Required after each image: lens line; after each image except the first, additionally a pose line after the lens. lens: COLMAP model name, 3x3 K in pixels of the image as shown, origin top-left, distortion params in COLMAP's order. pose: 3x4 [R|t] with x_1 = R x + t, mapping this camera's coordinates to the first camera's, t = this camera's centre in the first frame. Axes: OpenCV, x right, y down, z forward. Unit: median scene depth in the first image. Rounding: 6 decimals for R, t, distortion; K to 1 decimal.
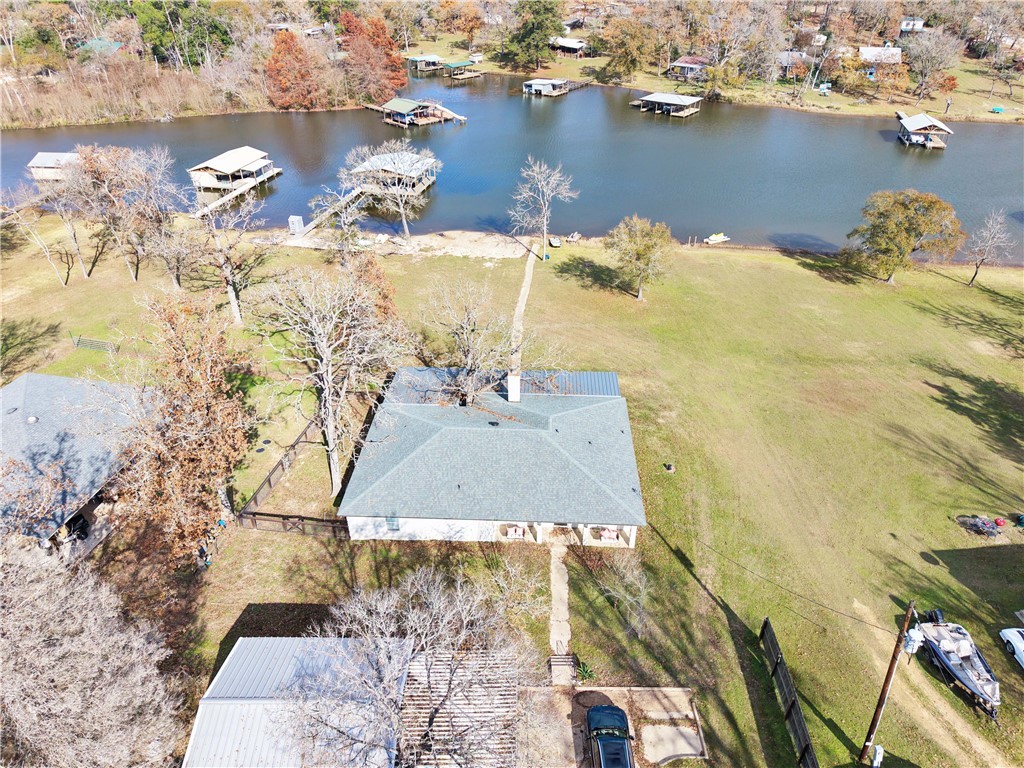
lens RADIAL K [[691.5, 0, 512.0], [0, 691.5, 384.0], [0, 0, 1]] dist [0.011375, -0.001990]
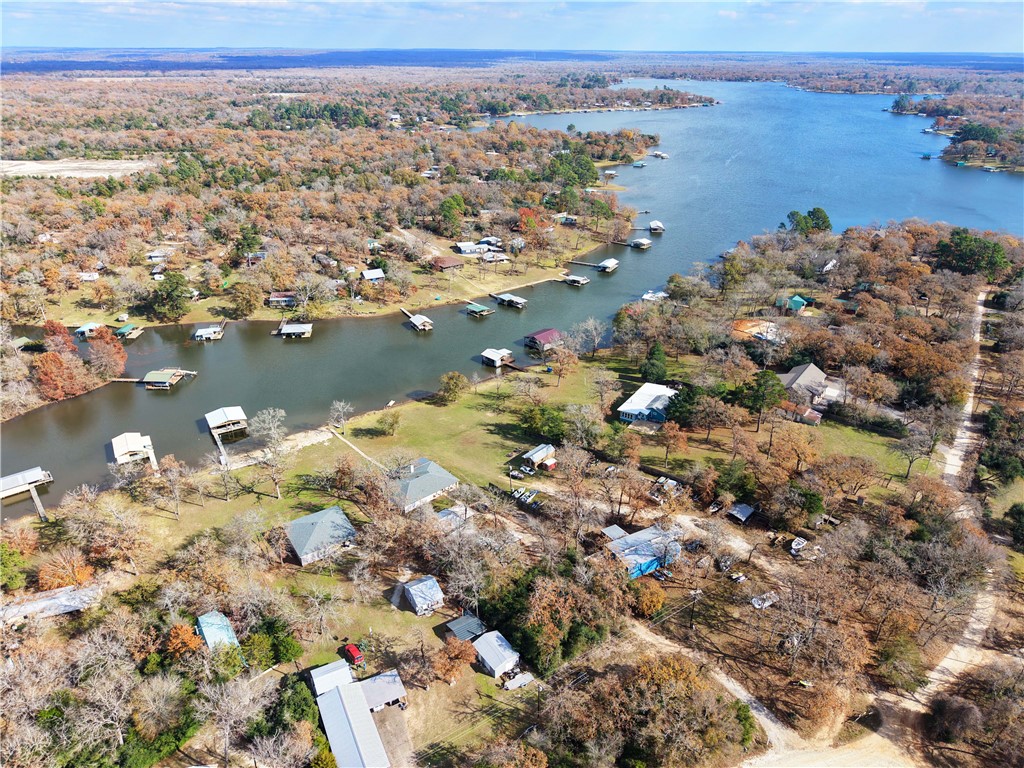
lens RADIAL K [[688.6, 0, 512.0], [0, 688.6, 384.0], [0, 0, 1]] dist [0.016128, -0.007064]
pose [[0.714984, -0.302707, 0.630211, -1.252418], [0.379458, 0.925105, 0.013851, -0.179965], [-0.587204, 0.229235, 0.776300, -1.628207]]
